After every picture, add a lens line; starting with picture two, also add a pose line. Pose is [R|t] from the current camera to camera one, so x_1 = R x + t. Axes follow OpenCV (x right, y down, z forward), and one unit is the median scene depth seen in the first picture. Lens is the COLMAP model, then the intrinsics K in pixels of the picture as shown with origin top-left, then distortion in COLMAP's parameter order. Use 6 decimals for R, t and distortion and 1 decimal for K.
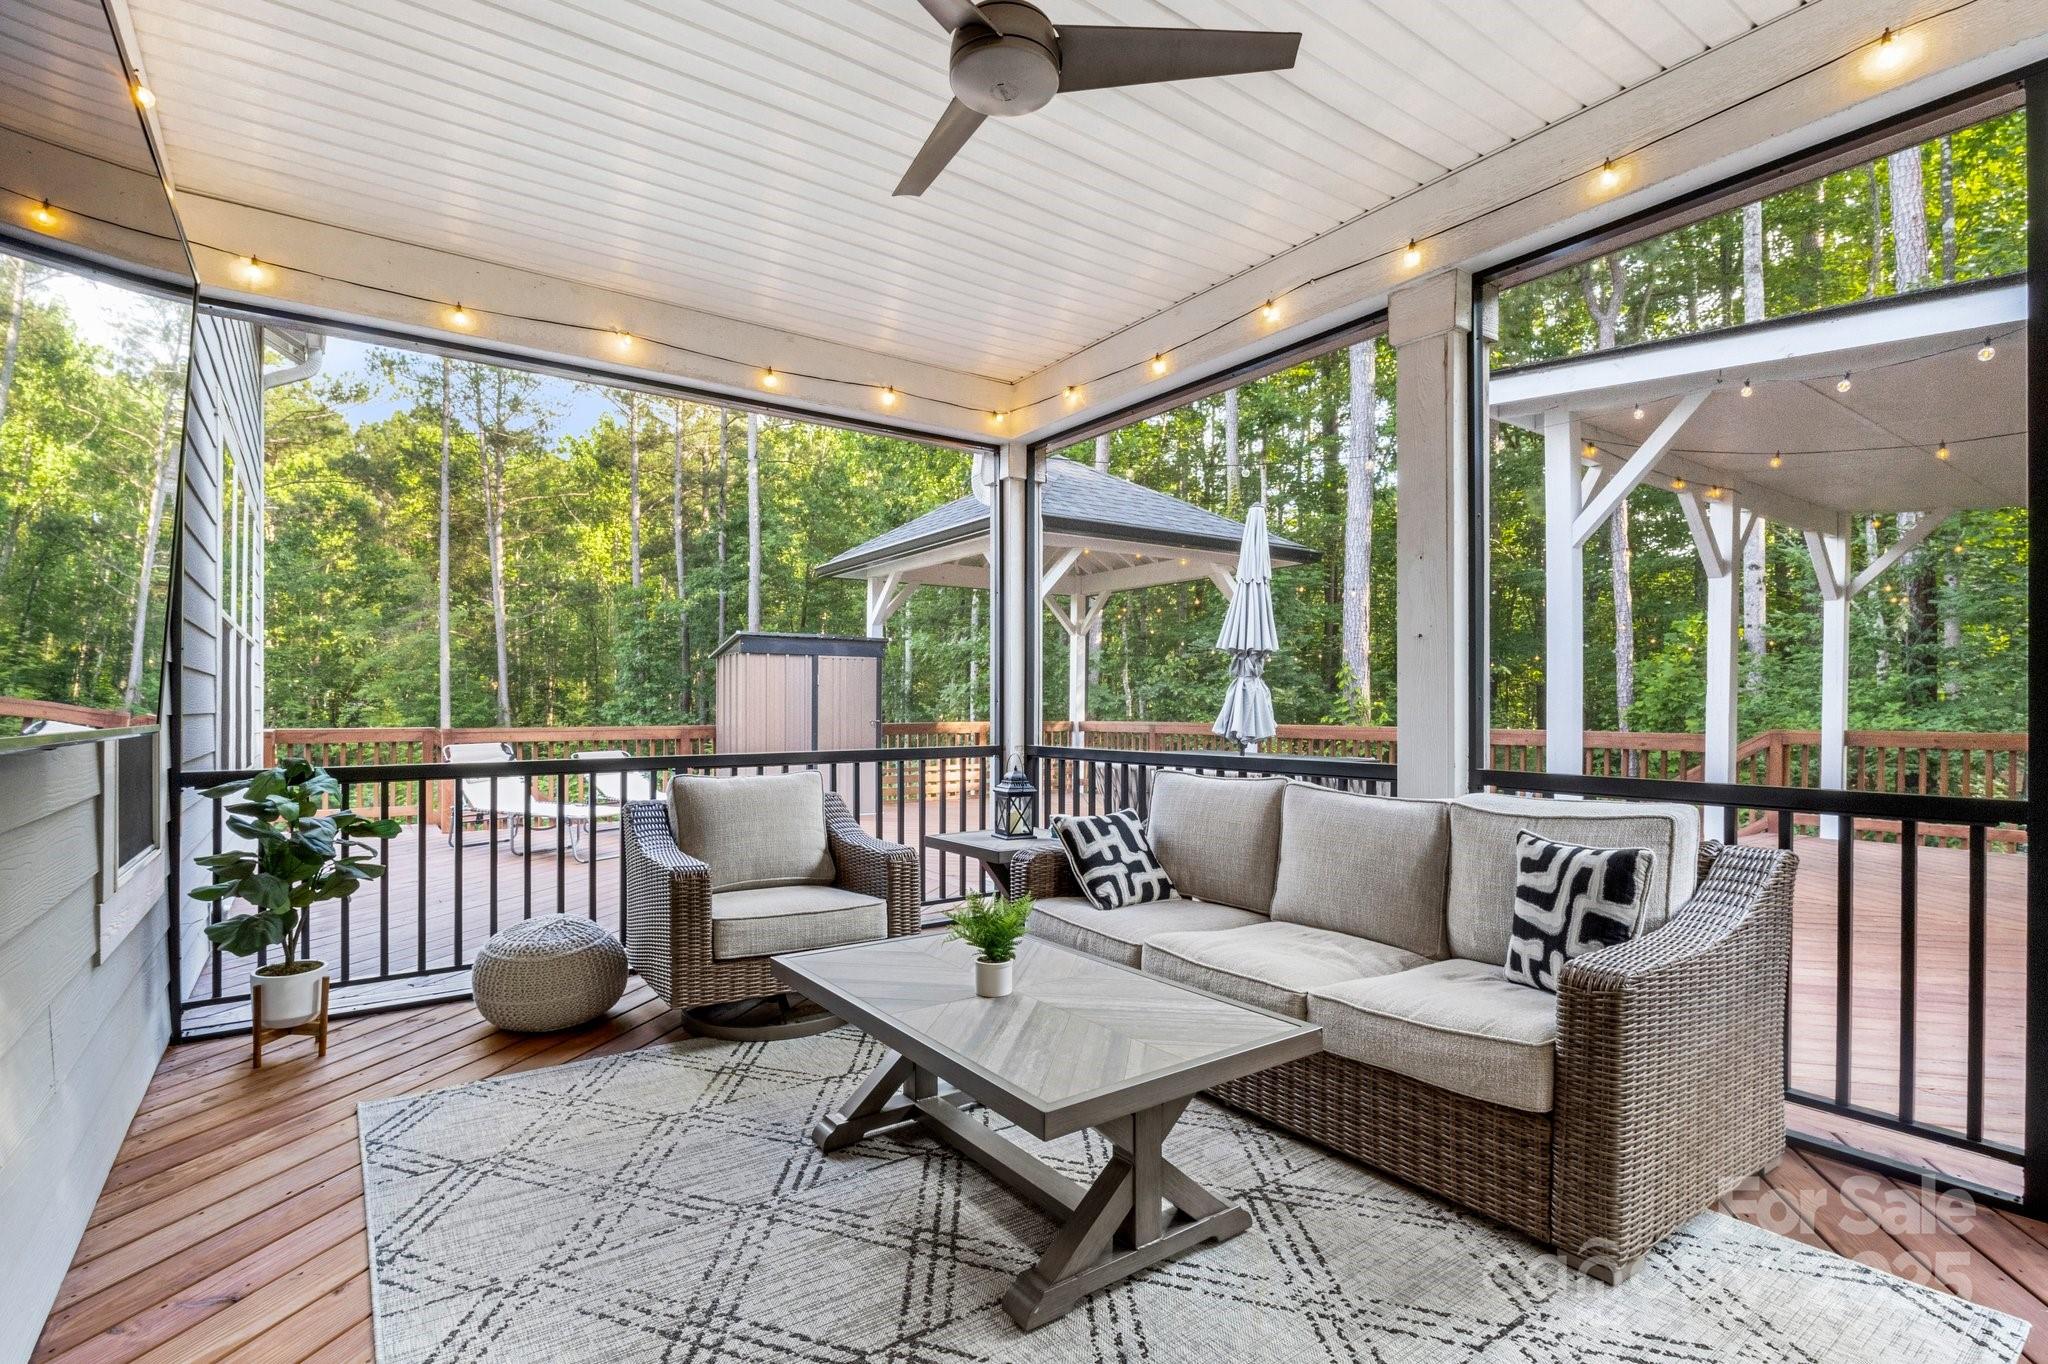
lens RADIAL K [[976.8, 0, 1016.1], [0, 976.8, 686.2], [0, 0, 1]] dist [-0.008574, 0.001702]
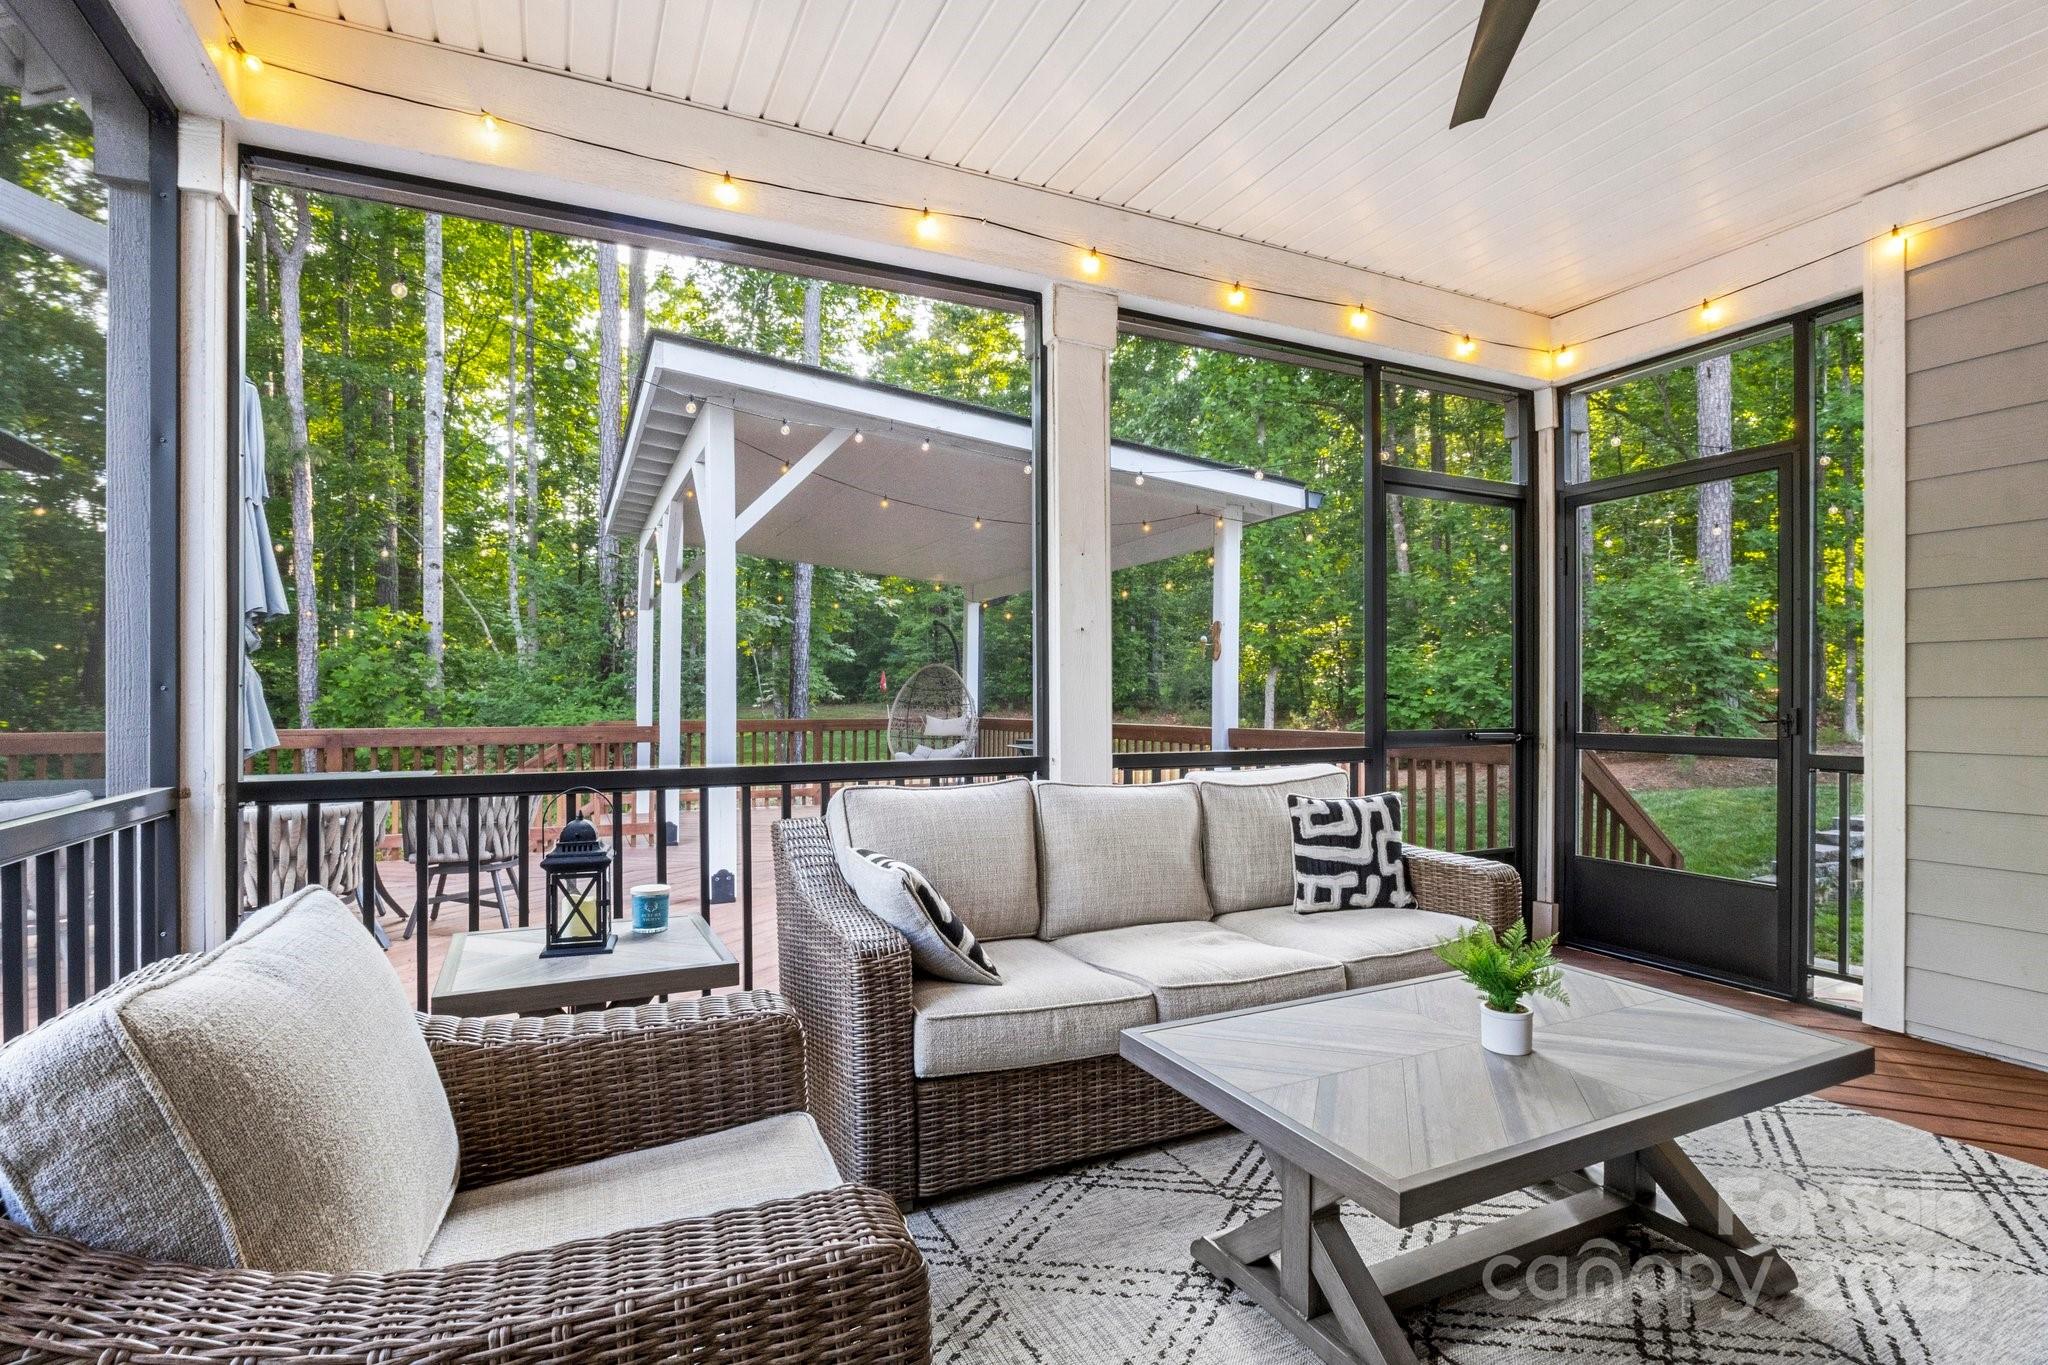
lens RADIAL K [[976.8, 0, 1020.1], [0, 976.8, 694.5], [0, 0, 1]] dist [-0.008574, 0.001702]
pose [[0.172507, 0.003185, 0.985003, -0.647451], [-0.016542, 0.999863, -0.000336, 0.019176], [-0.984869, -0.016236, 0.172536, 0.917883]]
